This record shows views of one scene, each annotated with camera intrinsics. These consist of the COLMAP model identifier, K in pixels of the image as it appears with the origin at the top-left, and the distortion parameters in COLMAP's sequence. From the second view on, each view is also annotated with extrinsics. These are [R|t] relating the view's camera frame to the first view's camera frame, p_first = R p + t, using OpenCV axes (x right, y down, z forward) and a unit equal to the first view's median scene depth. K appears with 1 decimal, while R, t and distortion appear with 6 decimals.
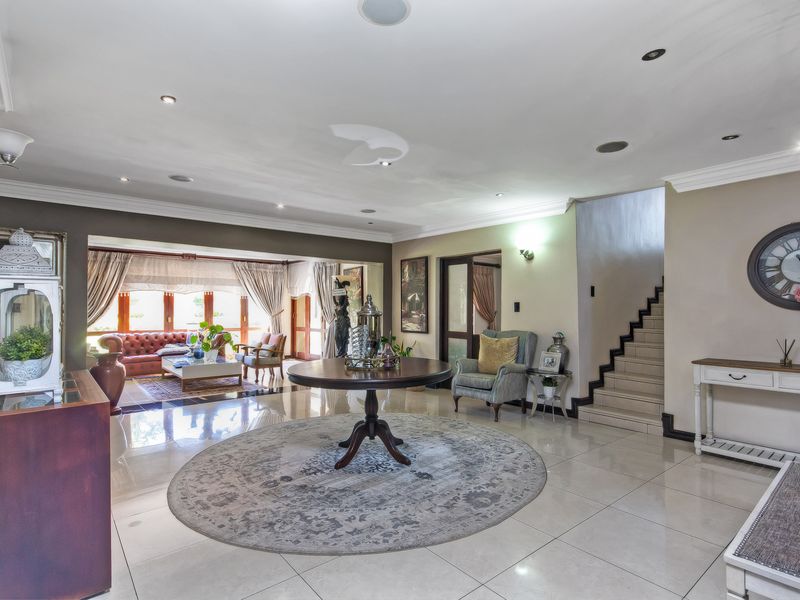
lens RADIAL K [[427.9, 0, 400.7], [0, 427.9, 302.2], [0, 0, 1]] dist [0.002822, -0.001312]
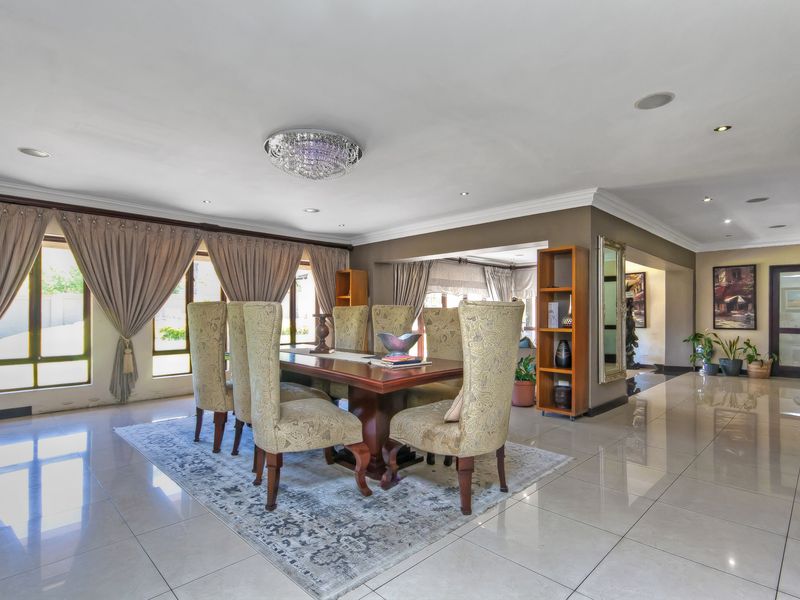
lens RADIAL K [[427.9, 0, 397.5], [0, 427.9, 303.8], [0, 0, 1]] dist [0.002822, -0.001312]
pose [[0.996519, 0.002468, 0.083333, -1.014771], [-0.002070, 0.999986, -0.004866, 0.008716], [-0.083344, 0.004677, 0.996510, -0.091732]]
